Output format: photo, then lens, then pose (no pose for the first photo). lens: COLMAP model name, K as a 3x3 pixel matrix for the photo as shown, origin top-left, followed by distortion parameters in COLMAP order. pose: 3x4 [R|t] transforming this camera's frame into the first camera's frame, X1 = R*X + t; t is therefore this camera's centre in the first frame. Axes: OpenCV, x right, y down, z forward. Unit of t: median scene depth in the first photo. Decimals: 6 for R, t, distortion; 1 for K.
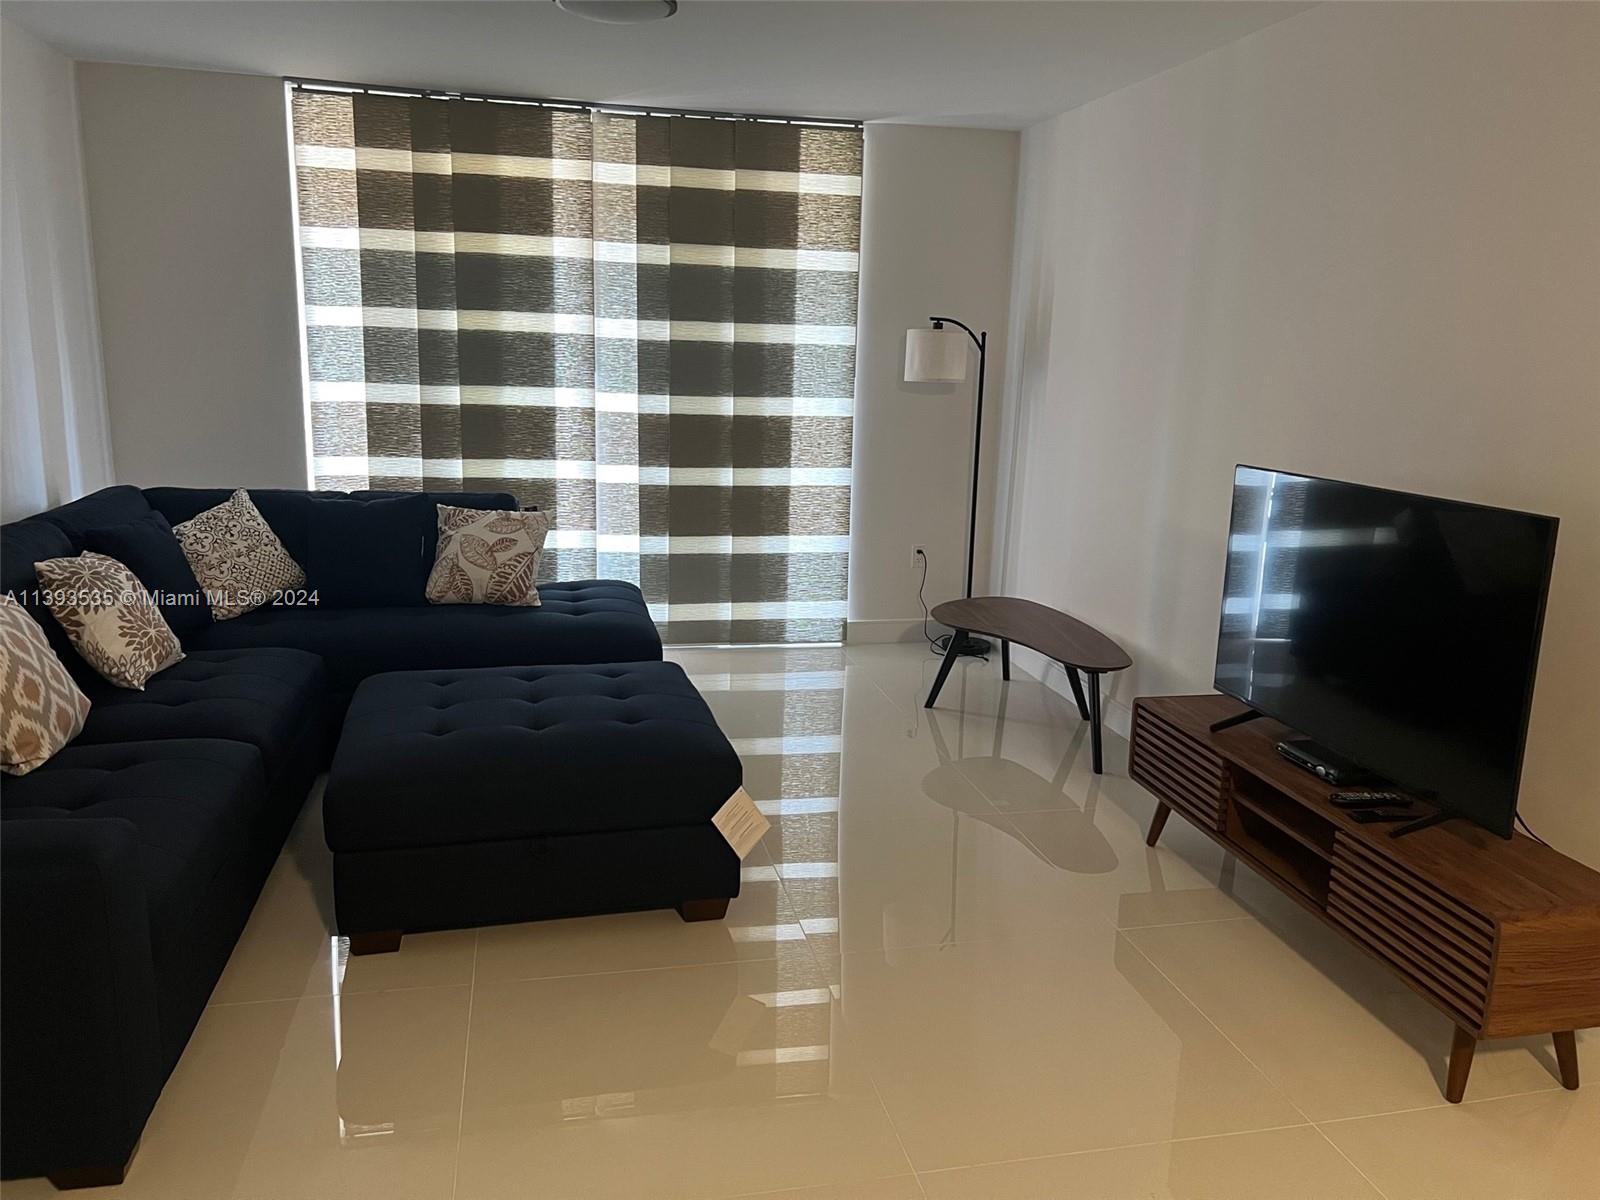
lens RADIAL K [[1212.5, 0, 800.6], [0, 1212.5, 600.3], [0, 0, 1]] dist [0.028060, -0.016226]
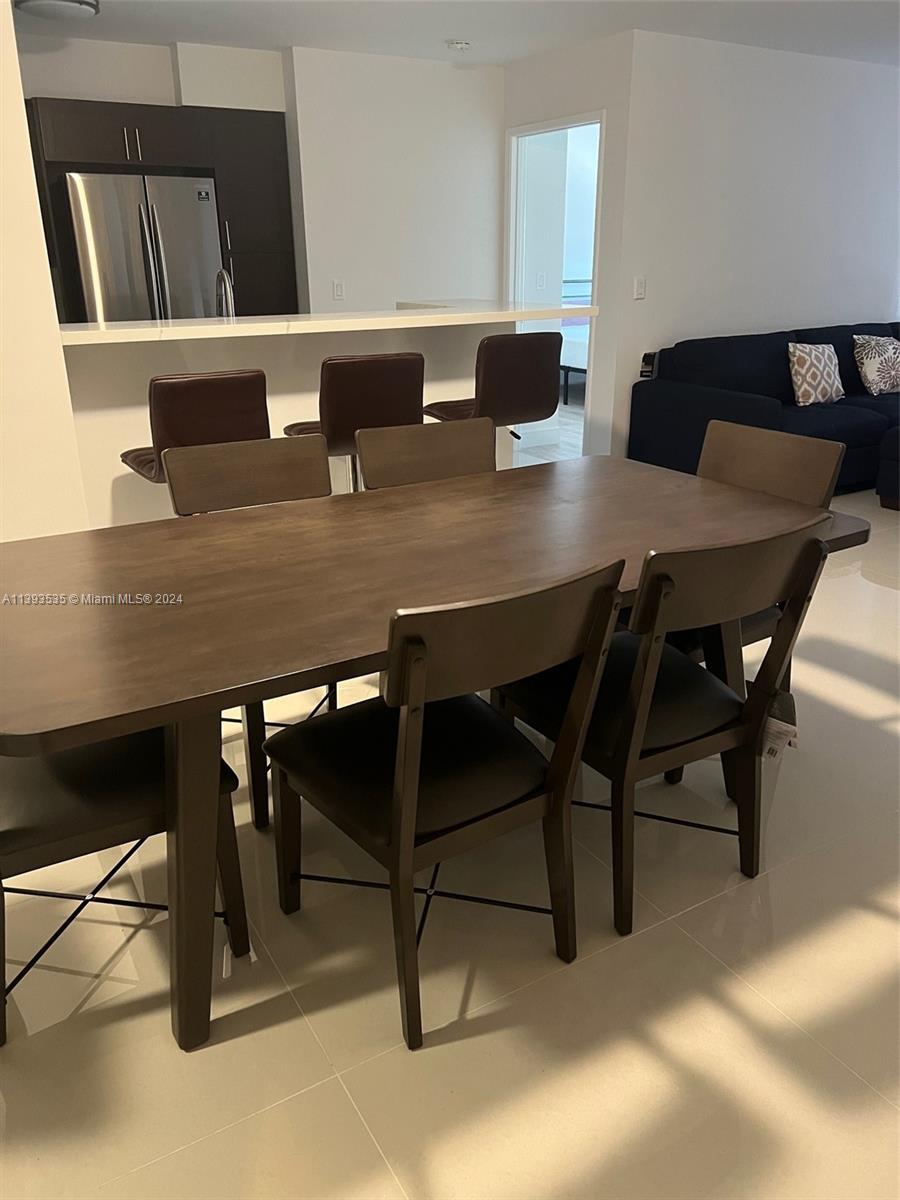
lens RADIAL K [[909.4, 0, 451.0], [0, 909.4, 599.7], [0, 0, 1]] dist [0.028060, -0.016226]
pose [[0.311975, 0.303821, -0.900203, 1.054969], [-0.176023, 0.949571, 0.259481, 0.157073], [0.933642, 0.077505, 0.349722, -0.391095]]
